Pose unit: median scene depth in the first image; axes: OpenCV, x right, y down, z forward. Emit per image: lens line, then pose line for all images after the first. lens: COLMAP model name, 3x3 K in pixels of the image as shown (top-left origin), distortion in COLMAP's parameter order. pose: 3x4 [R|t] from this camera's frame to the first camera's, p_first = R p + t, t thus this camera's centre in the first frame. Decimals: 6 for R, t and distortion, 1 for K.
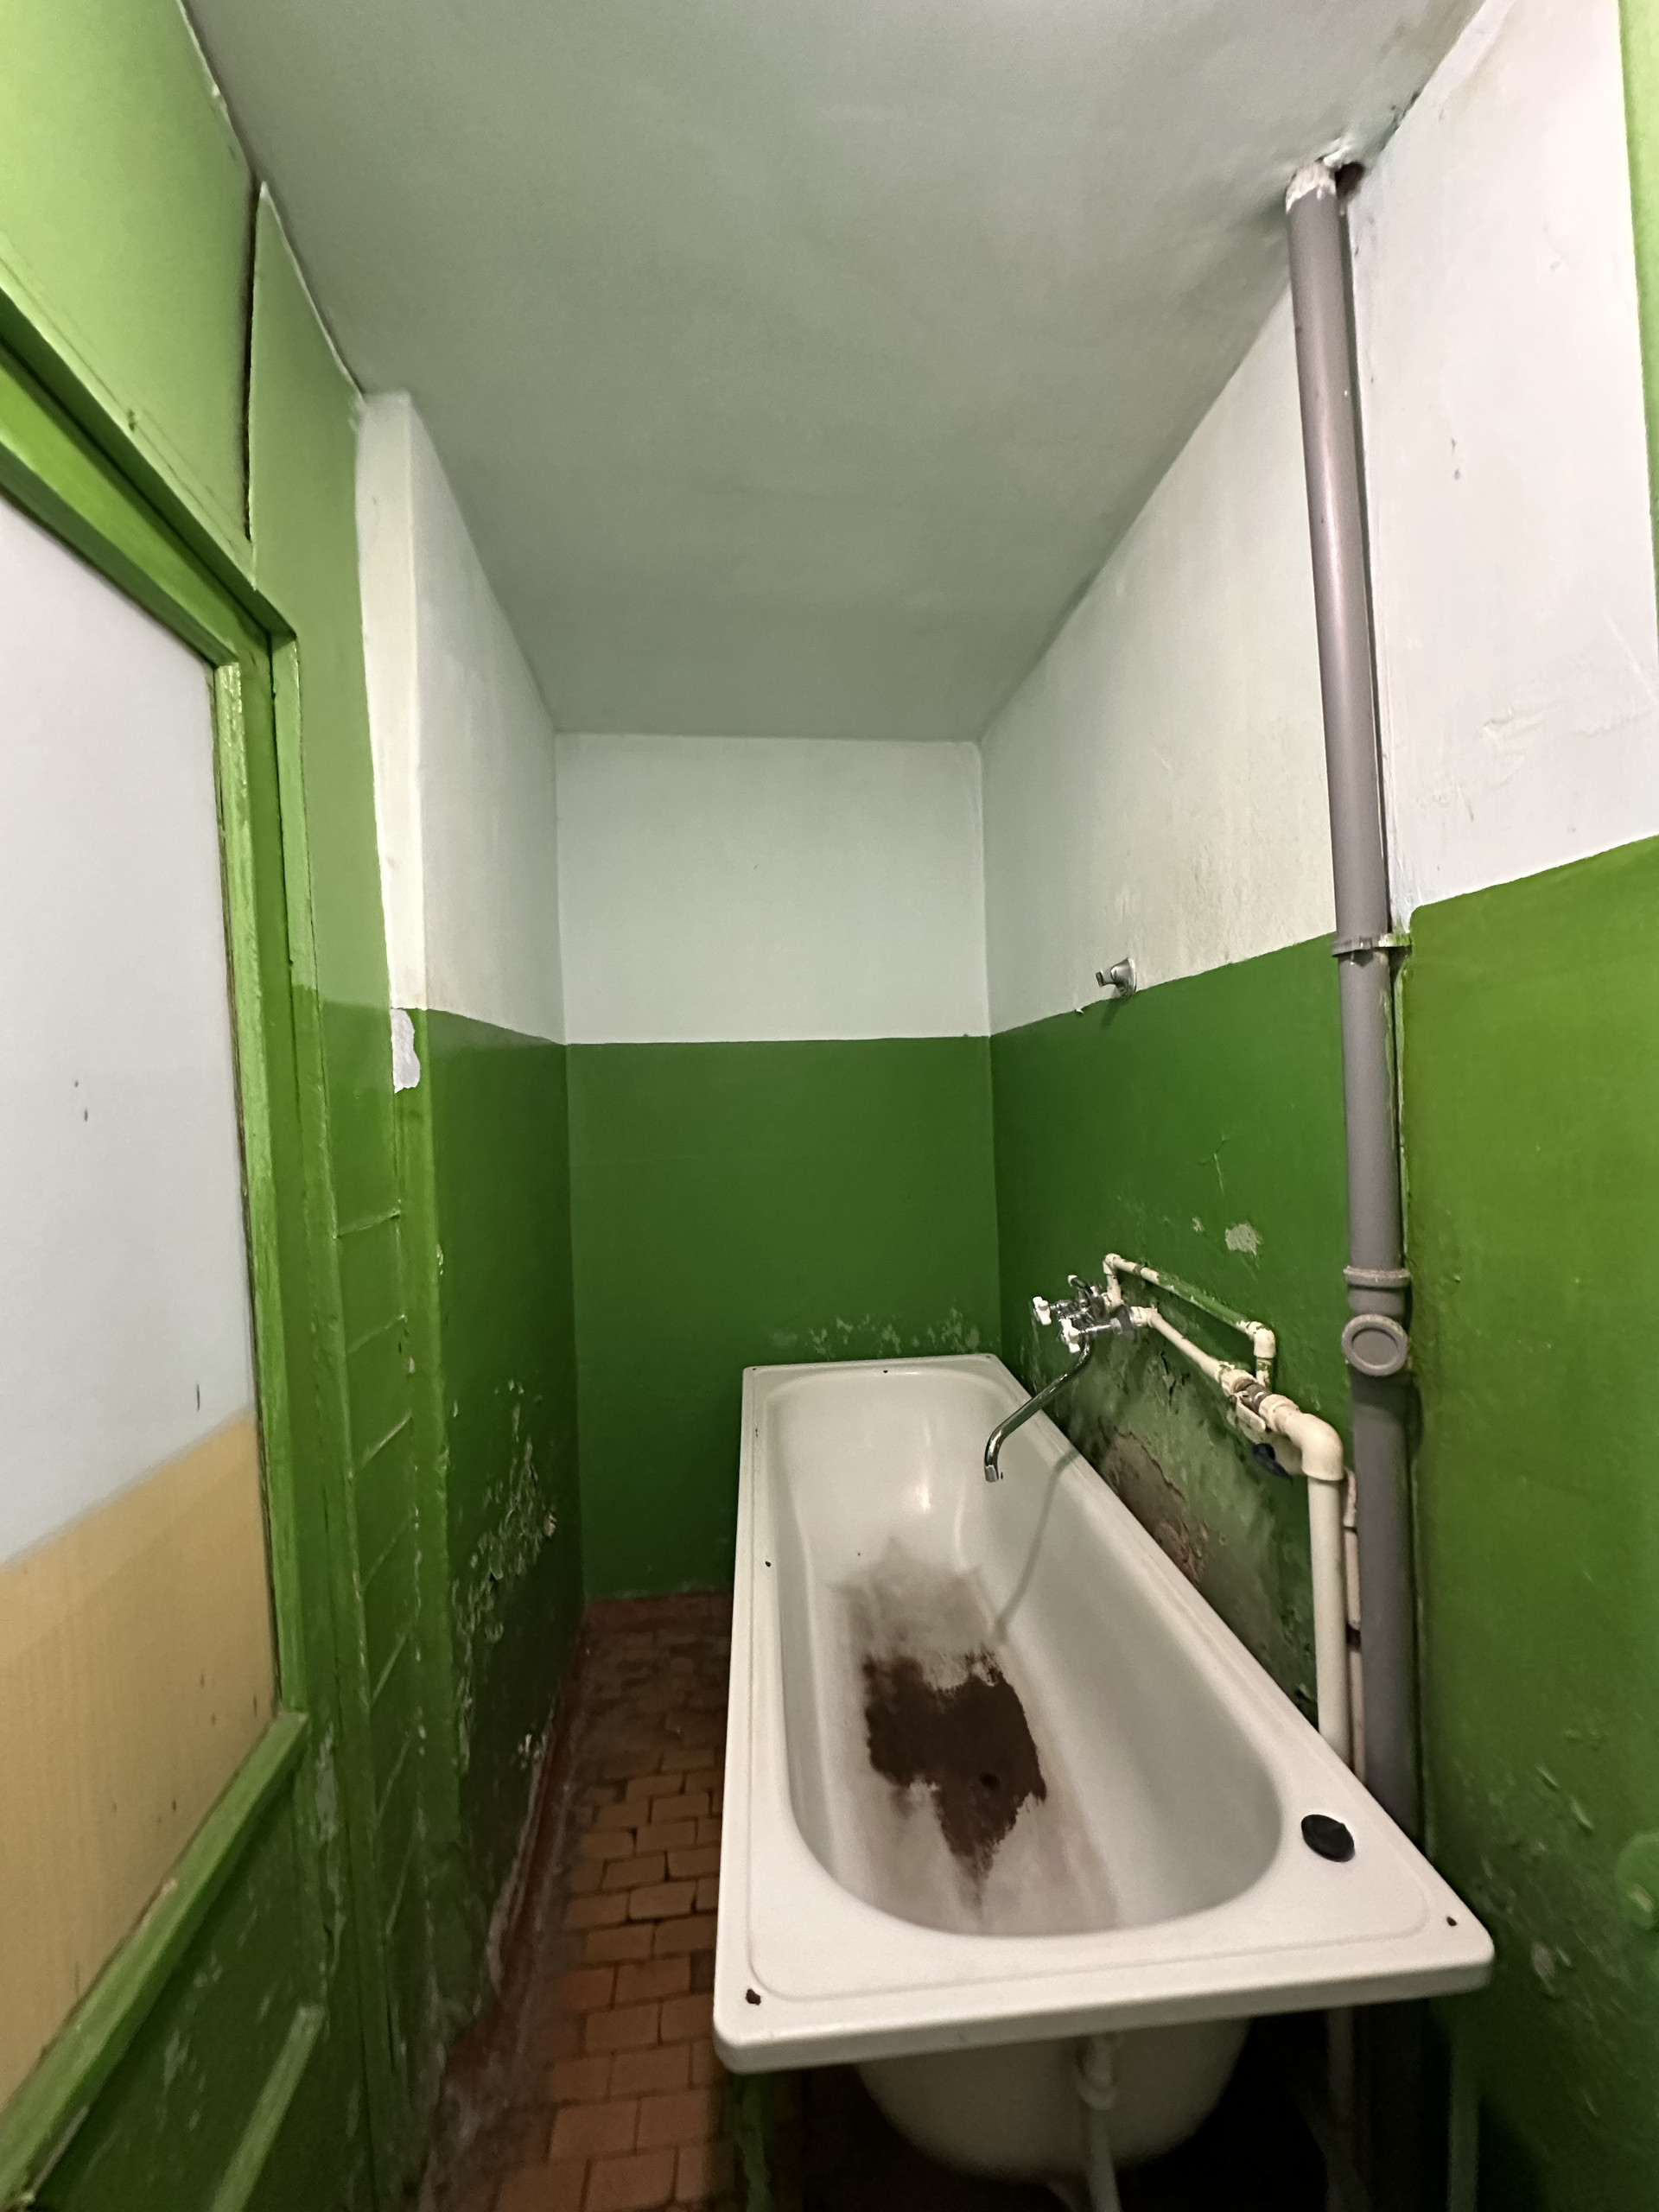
lens RADIAL K [[879.0, 0, 835.8], [0, 879.0, 1095.9], [0, 0, 1]] dist [-0.005219, 0.001767]
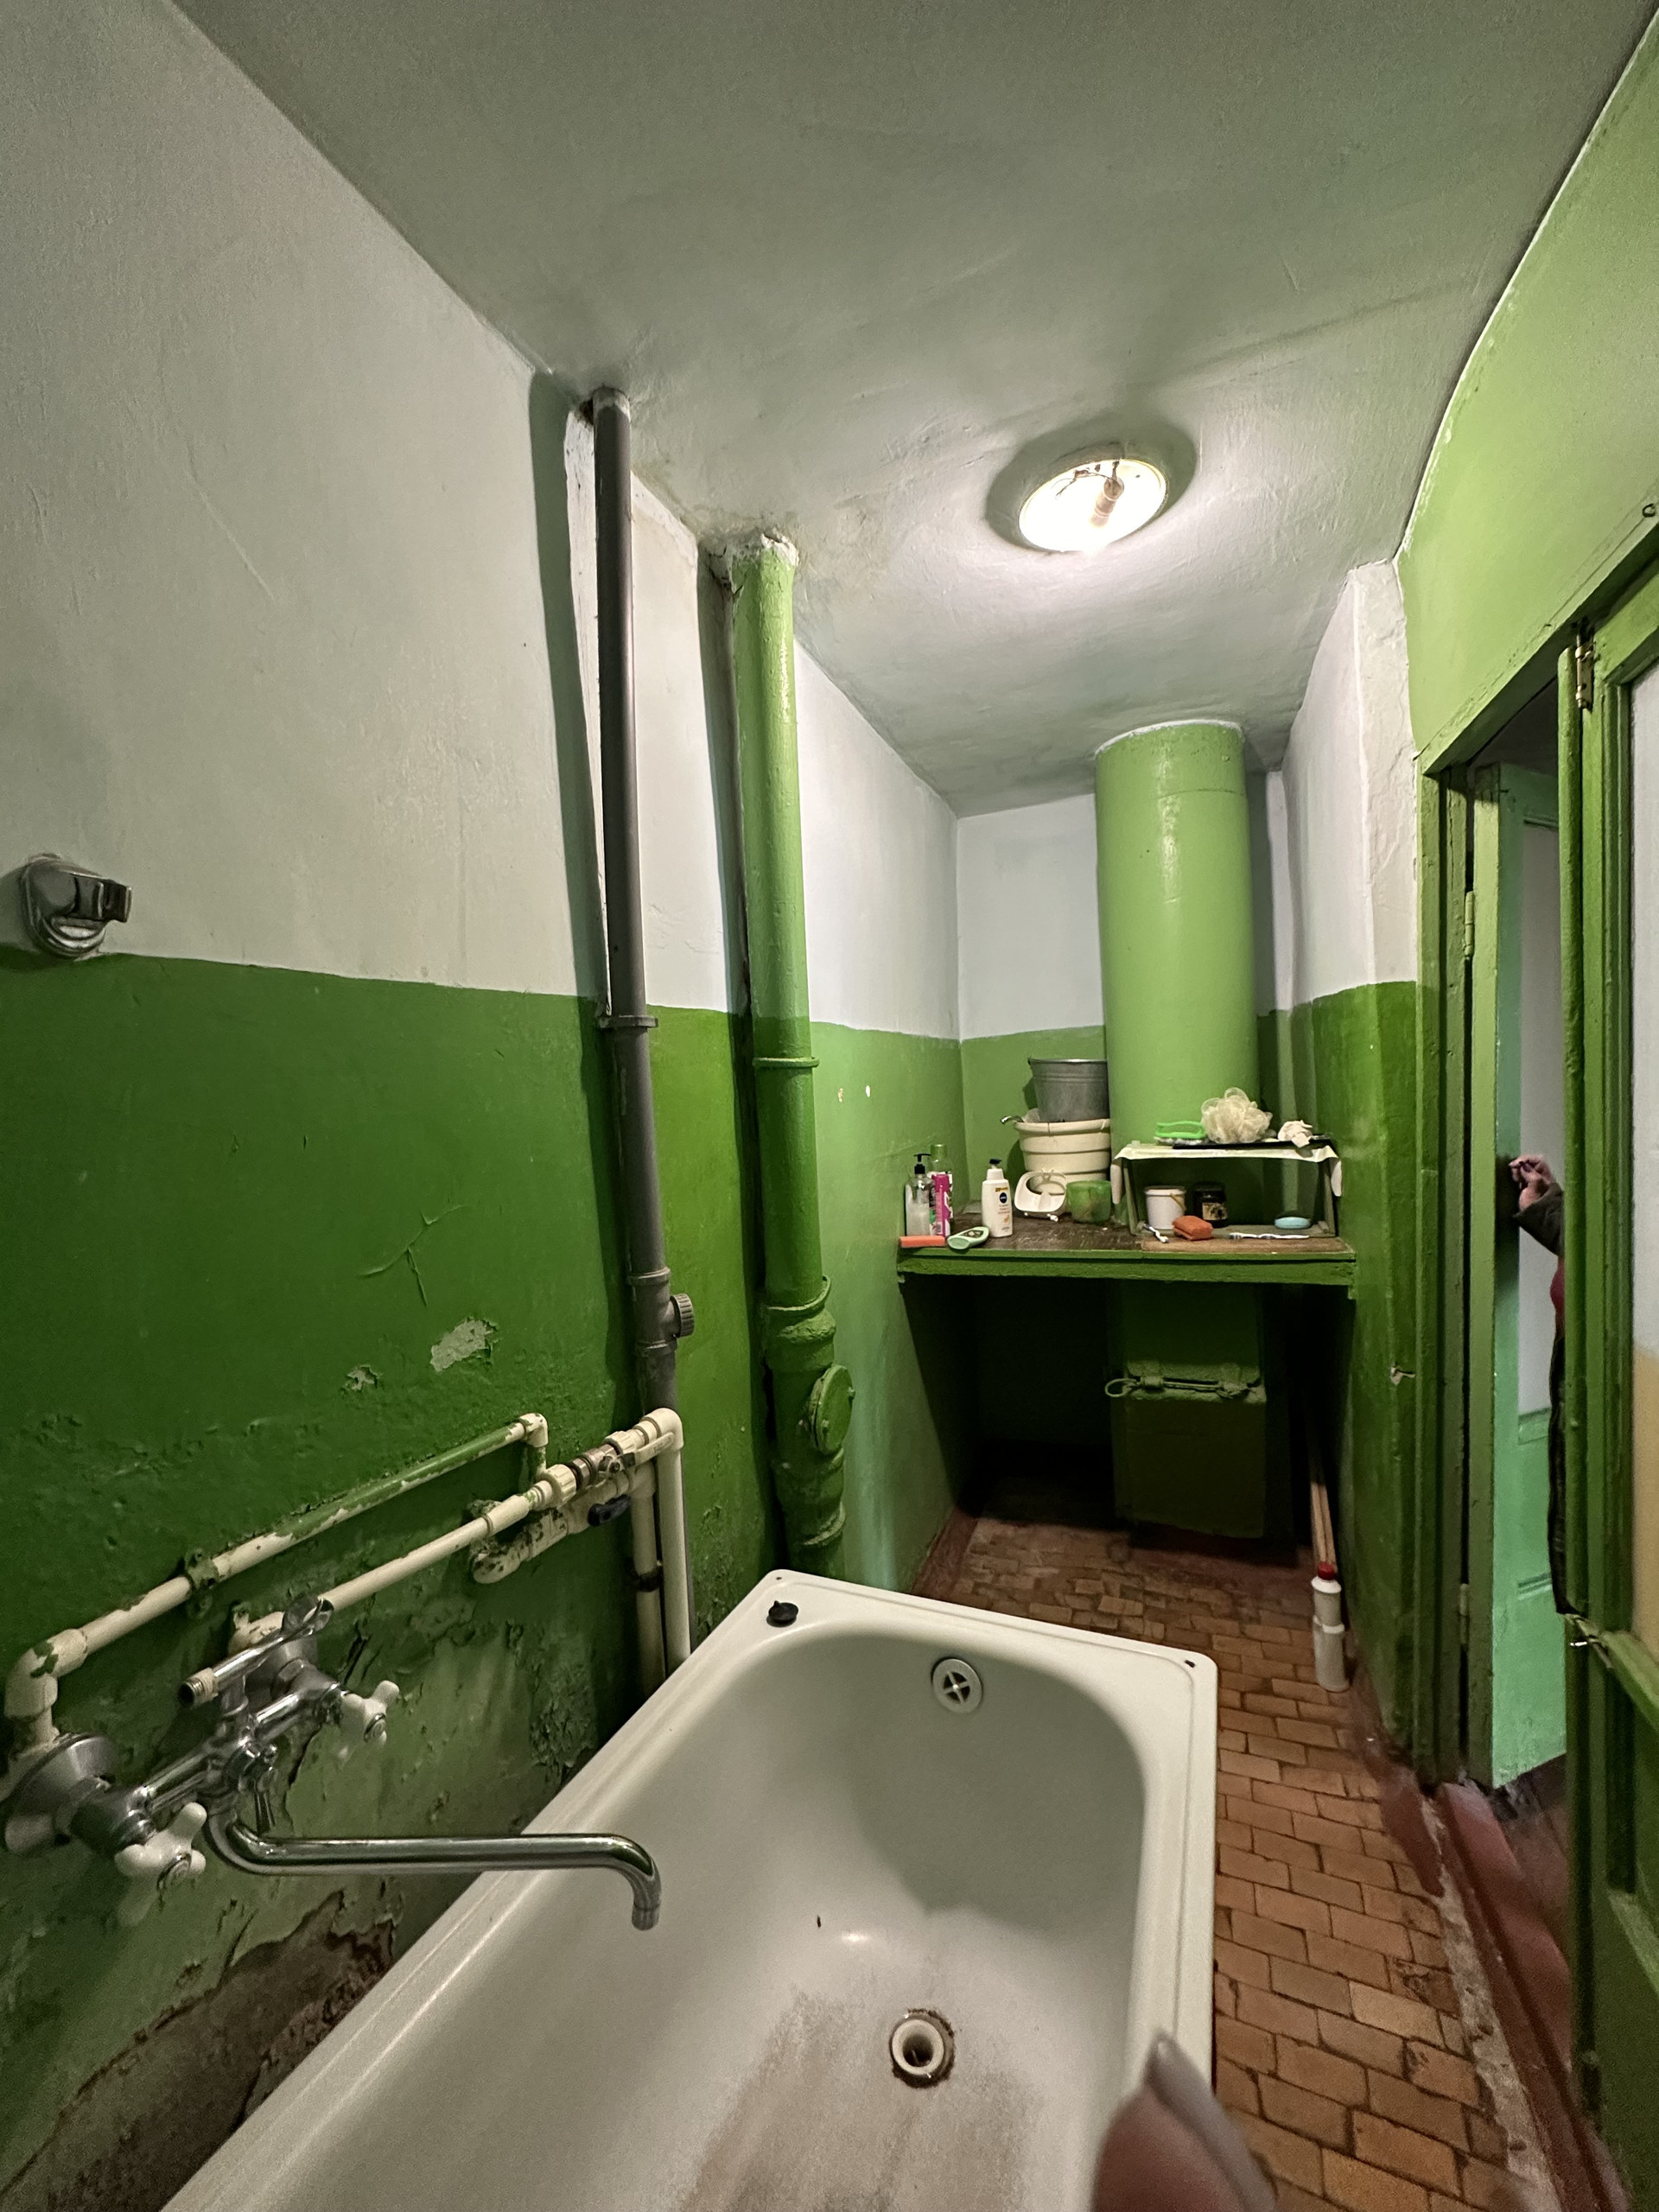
lens RADIAL K [[879.0, 0, 823.4], [0, 879.0, 1107.4], [0, 0, 1]] dist [-0.005219, 0.001767]
pose [[-0.869983, 0.058581, 0.489589, -0.198098], [0.072266, 0.997344, 0.009079, -0.027555], [-0.487757, 0.043279, -0.871906, 1.484915]]
